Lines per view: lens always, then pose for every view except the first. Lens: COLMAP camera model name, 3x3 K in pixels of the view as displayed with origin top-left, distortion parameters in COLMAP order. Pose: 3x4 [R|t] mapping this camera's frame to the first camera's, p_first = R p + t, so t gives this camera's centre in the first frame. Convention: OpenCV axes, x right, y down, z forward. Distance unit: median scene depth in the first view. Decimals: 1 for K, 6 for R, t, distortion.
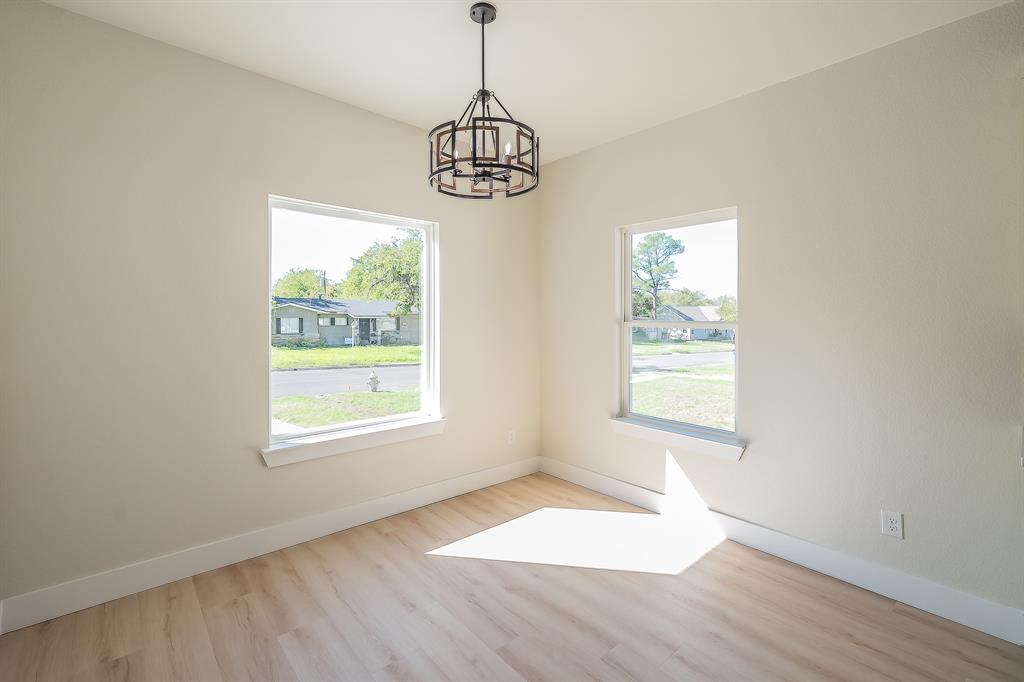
lens RADIAL K [[446.0, 0, 481.5], [0, 446.0, 320.3], [0, 0, 1]] dist [-0.001278, 0.000035]
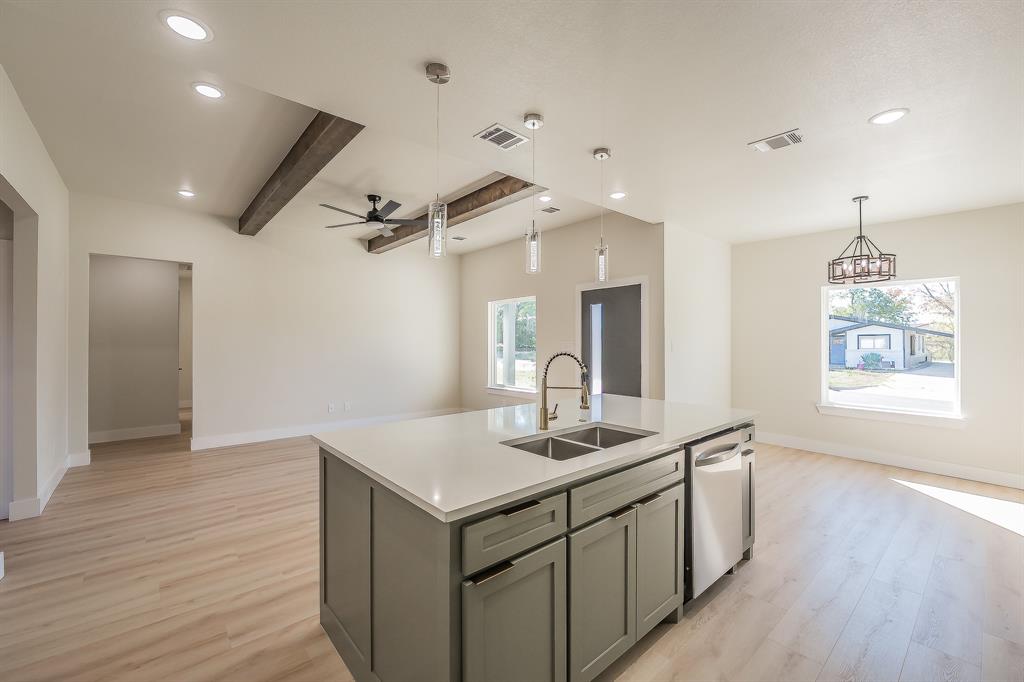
lens RADIAL K [[428.2, 0, 512.0], [0, 428.2, 341.0], [0, 0, 1]] dist [-0.000711, 0.000034]
pose [[0.011857, -0.005497, -0.999915, 0.715787], [-0.012676, 0.999904, -0.005648, 0.004871], [0.999849, 0.012742, 0.011787, -0.236371]]
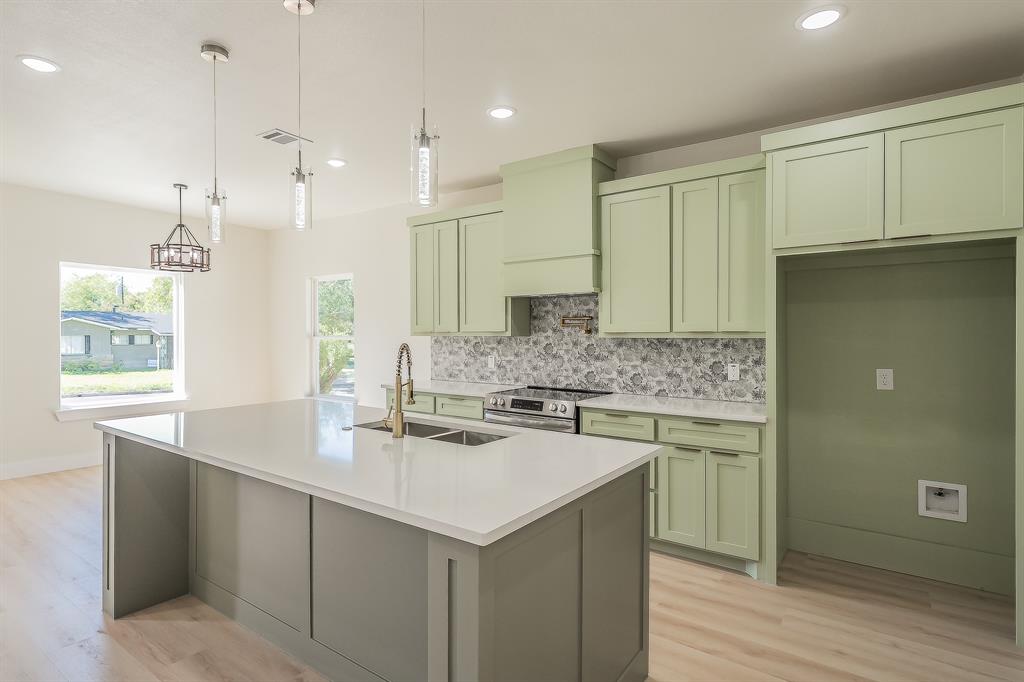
lens RADIAL K [[548.4, 0, 465.0], [0, 548.4, 336.2], [0, 0, 1]] dist [0.006128, 0.000223]
pose [[0.977014, -0.001981, 0.213167, 0.269713], [0.002806, 0.999990, -0.003565, 0.006358], [-0.213157, 0.004081, 0.977009, -0.635928]]
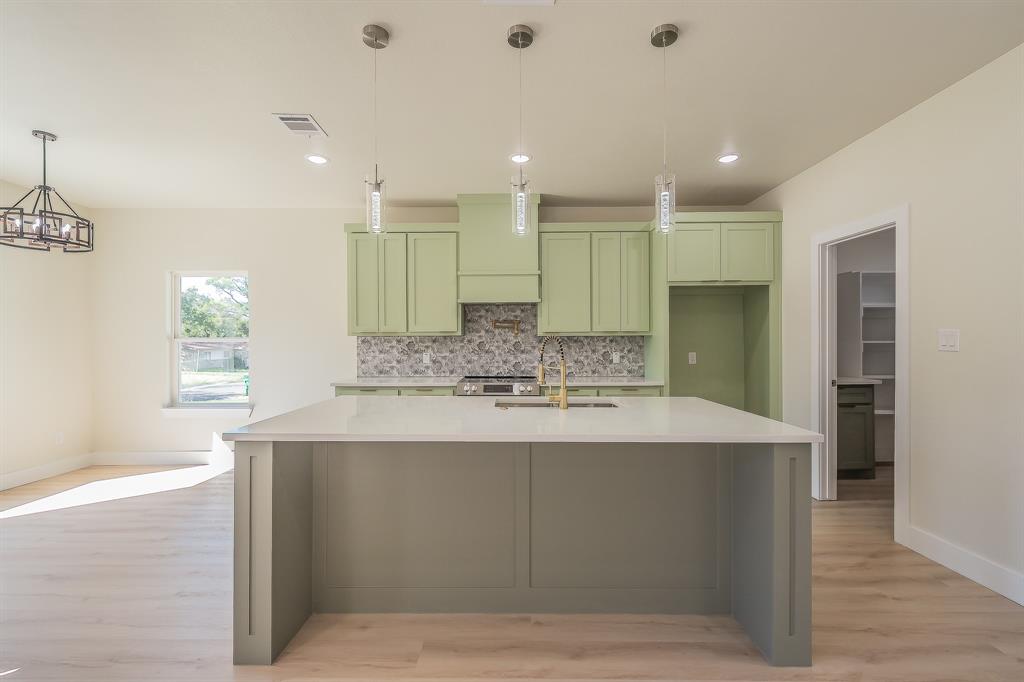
lens RADIAL K [[457.1, 0, 514.1], [0, 457.1, 339.3], [0, 0, 1]] dist [-0.001224, 0.000413]
pose [[0.636779, -0.000158, 0.771046, -0.065297], [0.011864, 0.999884, -0.009593, 0.019744], [-0.770955, 0.015256, 0.636707, -0.453840]]
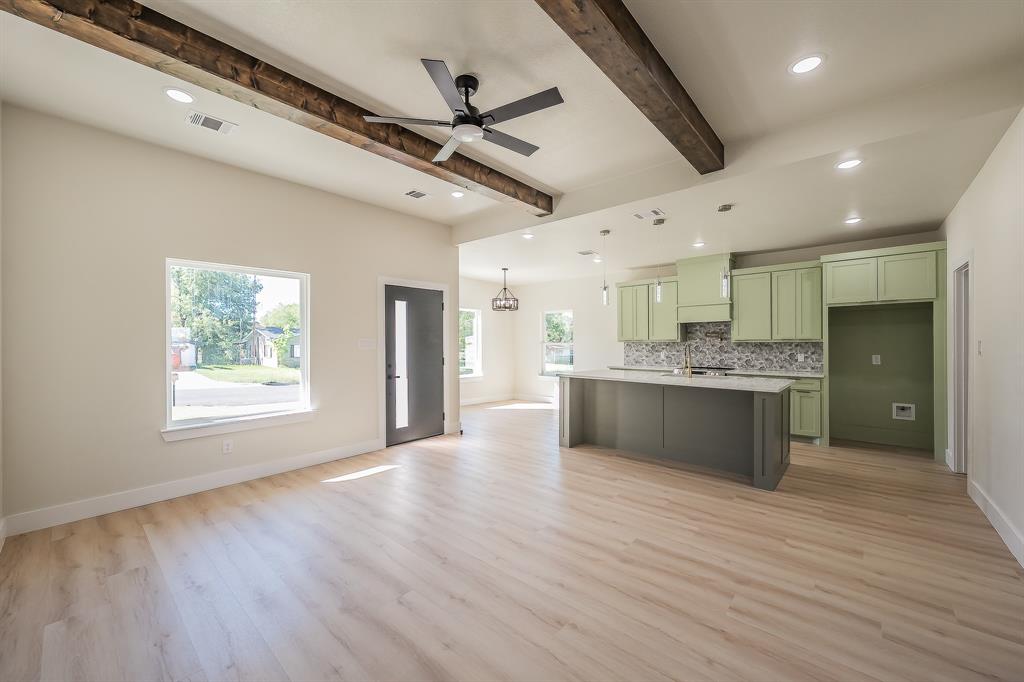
lens RADIAL K [[399.9, 0, 501.9], [0, 399.9, 342.2], [0, 0, 1]] dist [-0.000227, -0.000009]
pose [[0.989889, -0.002061, 0.141826, -0.203096], [0.003886, 0.999913, -0.012598, 0.017901], [-0.141788, 0.013022, 0.989811, -0.988067]]
